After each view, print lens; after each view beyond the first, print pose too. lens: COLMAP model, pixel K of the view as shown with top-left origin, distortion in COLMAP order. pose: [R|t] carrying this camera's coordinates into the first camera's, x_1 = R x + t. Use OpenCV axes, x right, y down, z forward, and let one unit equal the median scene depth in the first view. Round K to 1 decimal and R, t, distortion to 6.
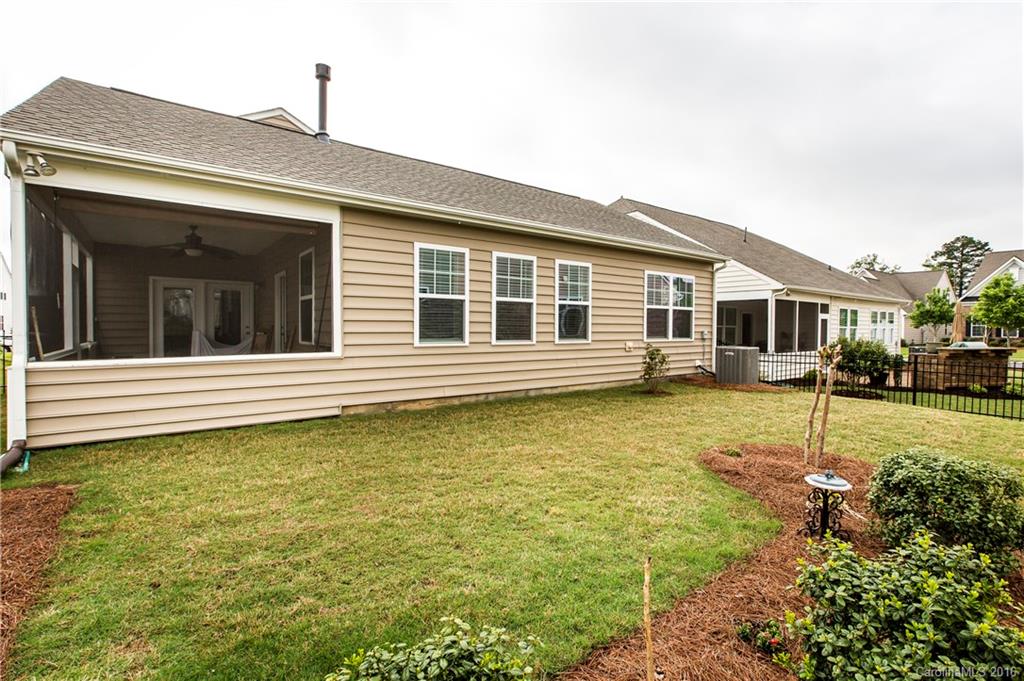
lens RADIAL K [[476.1, 0, 518.7], [0, 476.1, 339.3], [0, 0, 1]] dist [-0.000942, -0.000032]
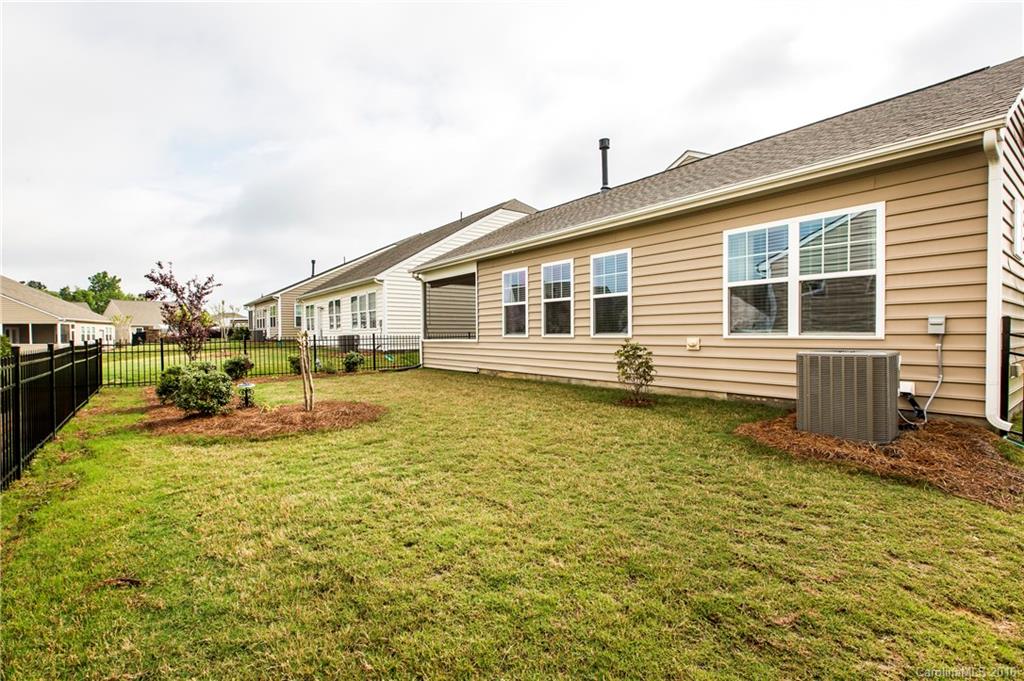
lens RADIAL K [[476.1, 0, 518.7], [0, 476.1, 339.3], [0, 0, 1]] dist [-0.000942, -0.000032]
pose [[0.021226, 0.024041, -0.999486, 1.134446], [0.006650, 0.999685, 0.024187, -0.013377], [0.999753, -0.007160, 0.021059, 0.846912]]
